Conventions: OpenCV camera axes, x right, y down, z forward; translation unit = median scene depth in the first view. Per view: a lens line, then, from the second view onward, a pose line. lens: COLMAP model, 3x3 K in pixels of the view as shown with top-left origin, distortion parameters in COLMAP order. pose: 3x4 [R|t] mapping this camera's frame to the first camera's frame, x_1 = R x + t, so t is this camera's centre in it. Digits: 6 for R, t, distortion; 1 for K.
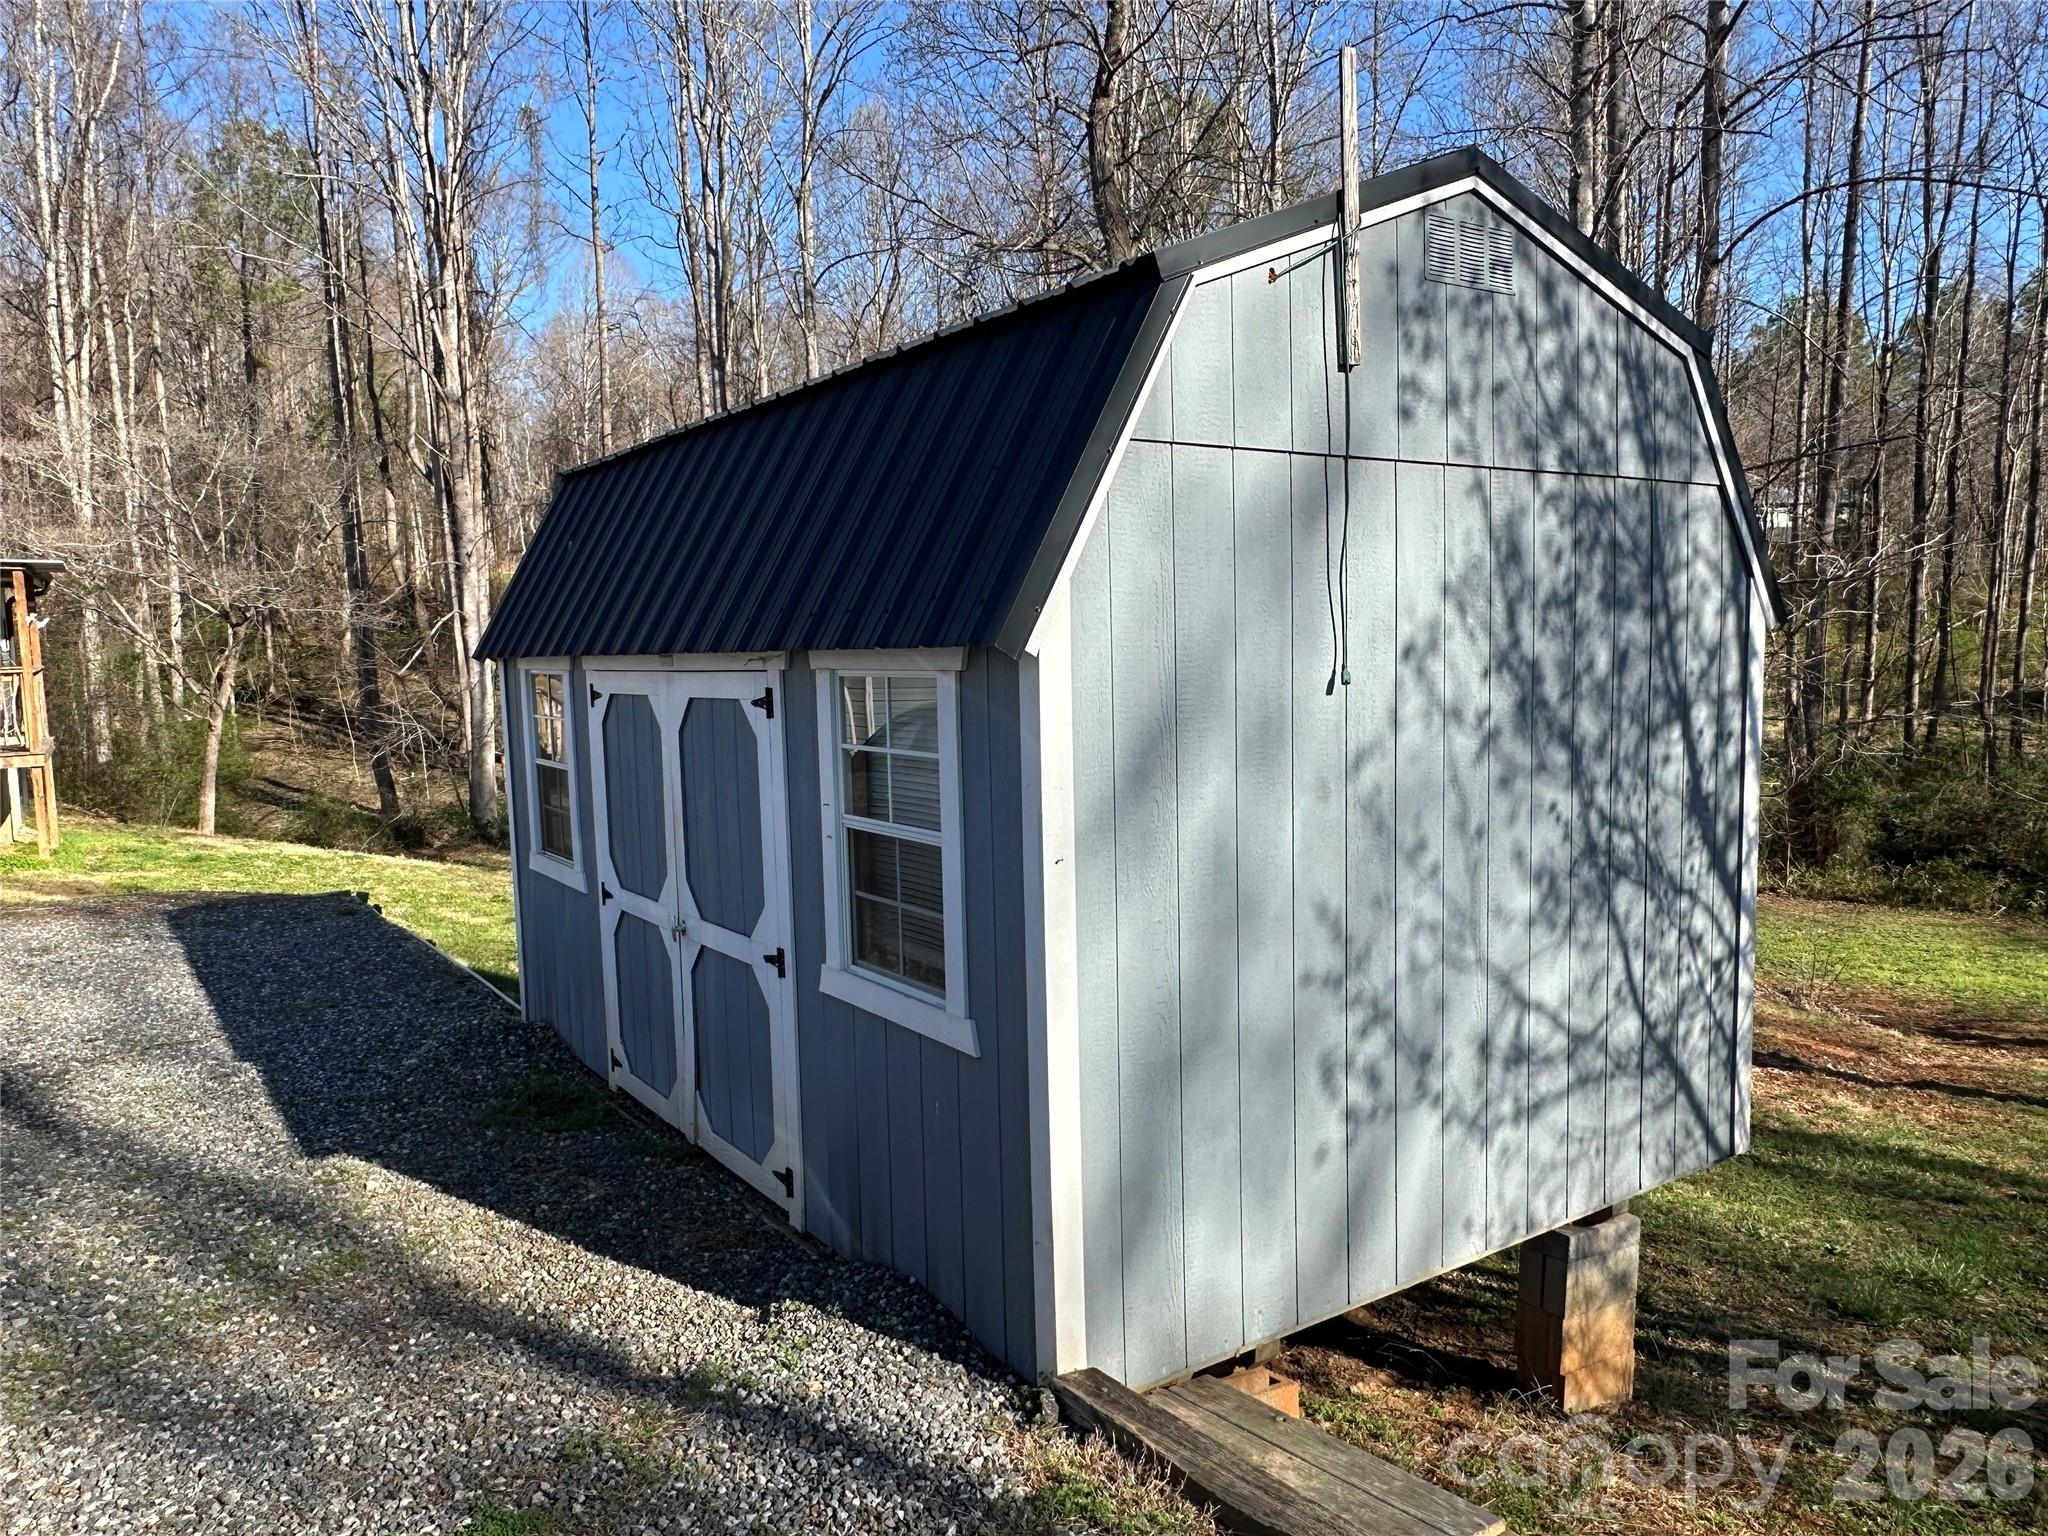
lens RADIAL K [[1389.9, 0, 1024.0], [0, 1389.9, 768.0], [0, 0, 1]] dist [-0.003450, -0.001157]
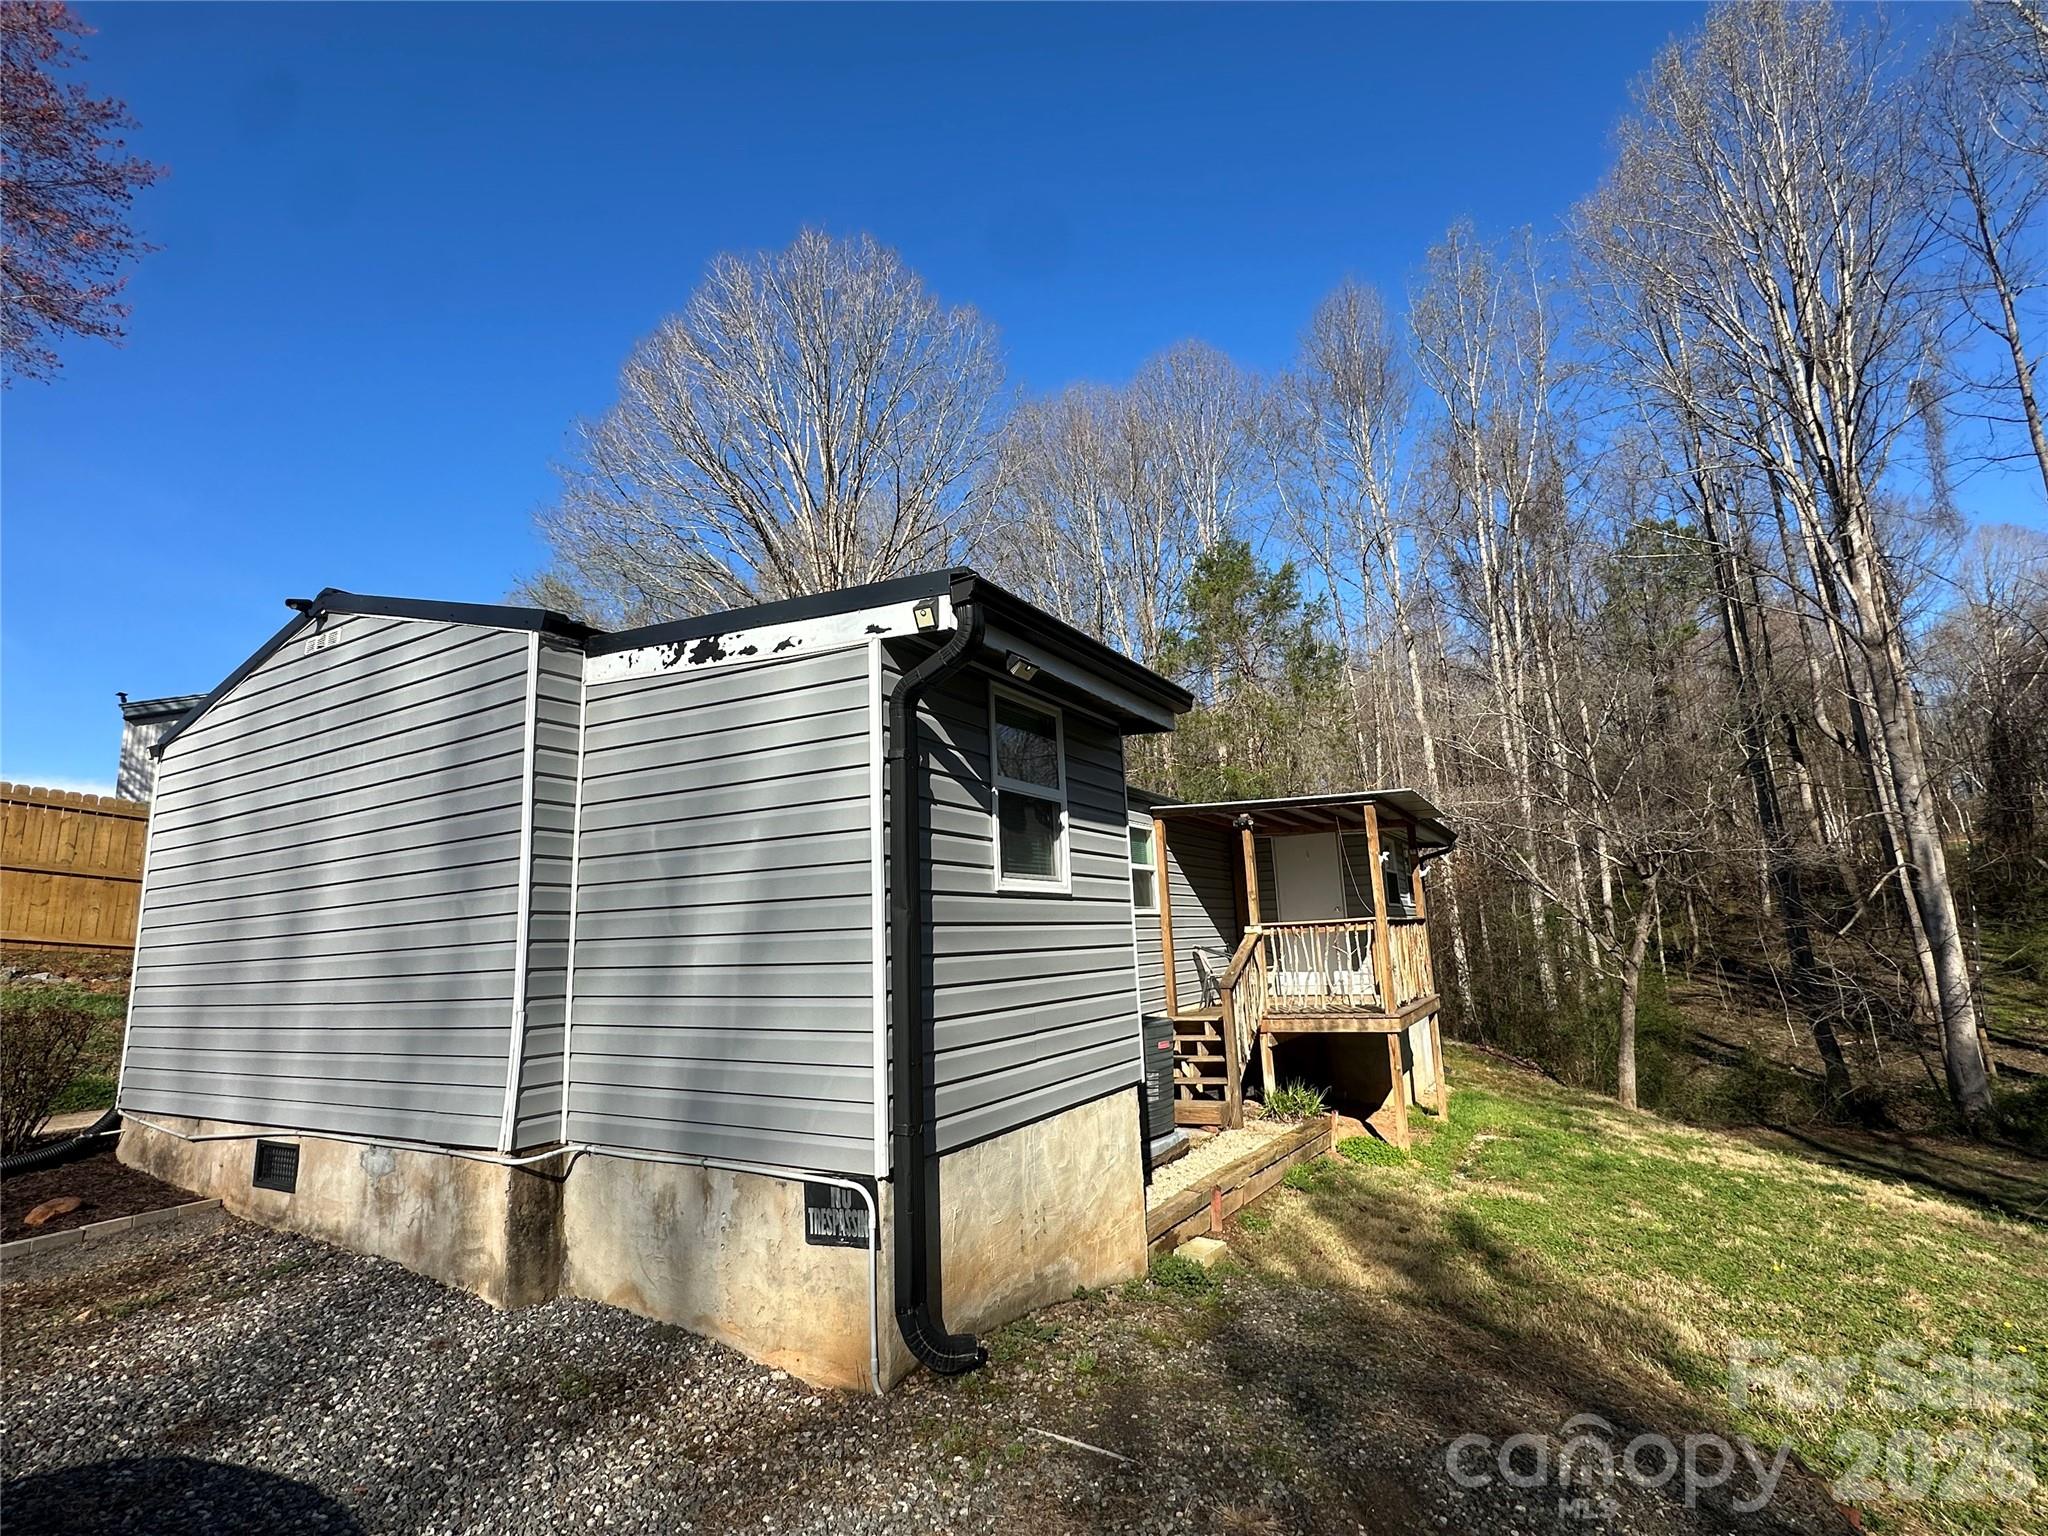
lens RADIAL K [[949.5, 0, 1024.0], [0, 949.5, 768.0], [0, 0, 1]] dist [-0.002602, -0.000013]
pose [[0.447622, -0.154437, -0.880786, -0.108074], [-0.064574, 0.976819, -0.204093, -0.010271], [0.891888, 0.148233, 0.427274, 0.205283]]
